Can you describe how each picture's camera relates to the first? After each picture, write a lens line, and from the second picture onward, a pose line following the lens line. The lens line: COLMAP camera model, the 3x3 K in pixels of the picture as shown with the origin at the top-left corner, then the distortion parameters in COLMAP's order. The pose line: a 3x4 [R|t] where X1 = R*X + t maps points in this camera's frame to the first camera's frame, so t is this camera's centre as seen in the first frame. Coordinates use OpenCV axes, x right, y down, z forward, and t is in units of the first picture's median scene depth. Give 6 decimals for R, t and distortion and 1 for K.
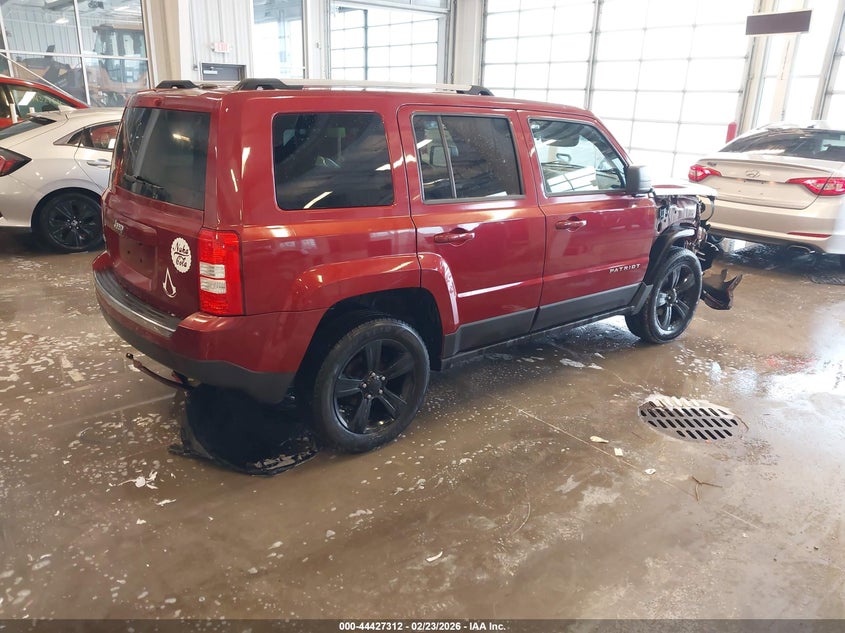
lens RADIAL K [[672.5, 0, 422.2], [0, 672.5, 318.1], [0, 0, 1]] dist [0.009565, 0.003519]
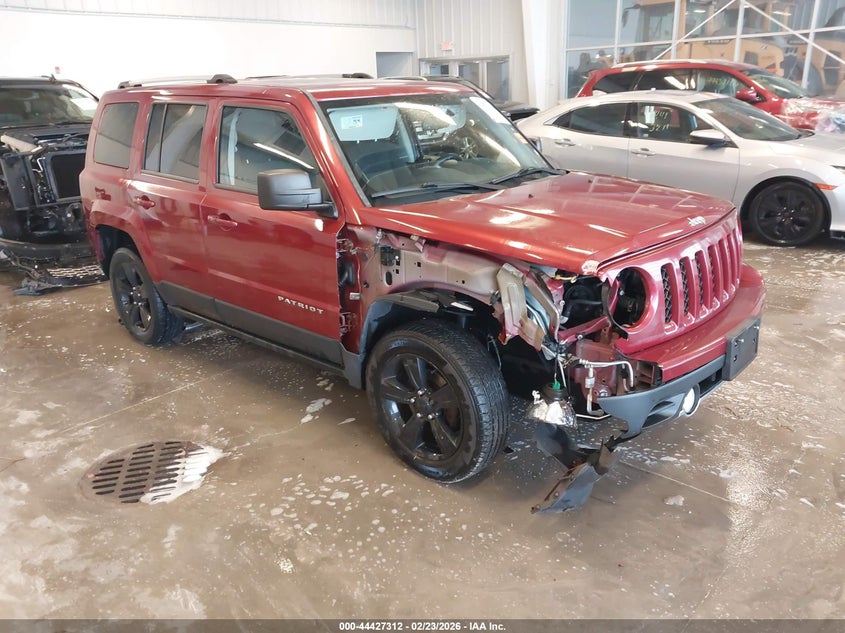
lens RADIAL K [[672.5, 0, 422.2], [0, 672.5, 318.1], [0, 0, 1]] dist [0.009565, 0.003519]
pose [[0.141109, 0.295733, -0.944791, 1.016176], [-0.275104, 0.928466, 0.249536, -0.280469], [0.951003, 0.224704, 0.212372, 0.952673]]
